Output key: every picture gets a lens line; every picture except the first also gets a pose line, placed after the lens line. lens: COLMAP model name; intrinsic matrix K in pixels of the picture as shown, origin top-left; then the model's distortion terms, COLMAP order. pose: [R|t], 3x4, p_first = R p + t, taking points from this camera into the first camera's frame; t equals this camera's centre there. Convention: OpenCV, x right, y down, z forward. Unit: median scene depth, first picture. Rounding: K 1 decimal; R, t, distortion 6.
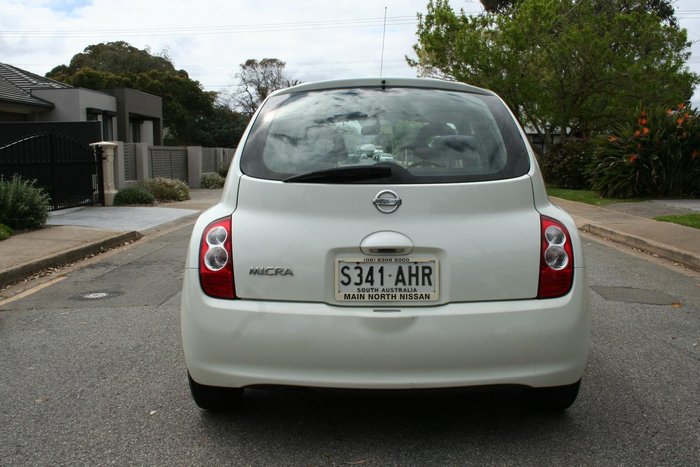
lens RADIAL K [[661.8, 0, 349.6], [0, 661.8, 234.2], [0, 0, 1]] dist [-0.088260, -0.008491]
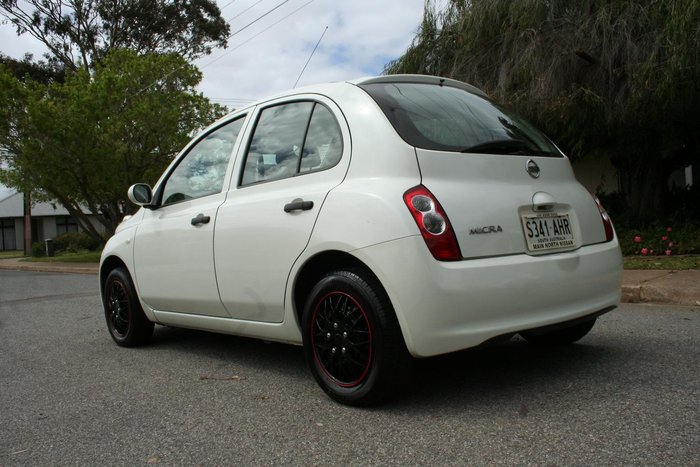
lens RADIAL K [[661.8, 0, 349.6], [0, 661.8, 234.2], [0, 0, 1]] dist [-0.088260, -0.008491]
pose [[0.755677, -0.051719, 0.652899, -0.978388], [0.131455, 0.988568, -0.073840, 0.112477], [-0.641616, 0.141626, 0.753837, 0.330317]]
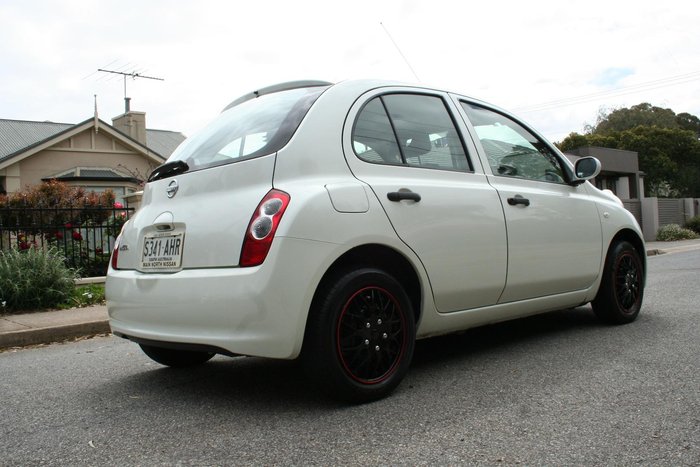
lens RADIAL K [[661.8, 0, 349.6], [0, 661.8, 234.2], [0, 0, 1]] dist [-0.088260, -0.008491]
pose [[0.688238, -0.045718, -0.724043, 1.155889], [-0.029504, 0.995423, -0.090899, 0.135658], [0.724885, 0.083923, 0.683739, 0.412065]]
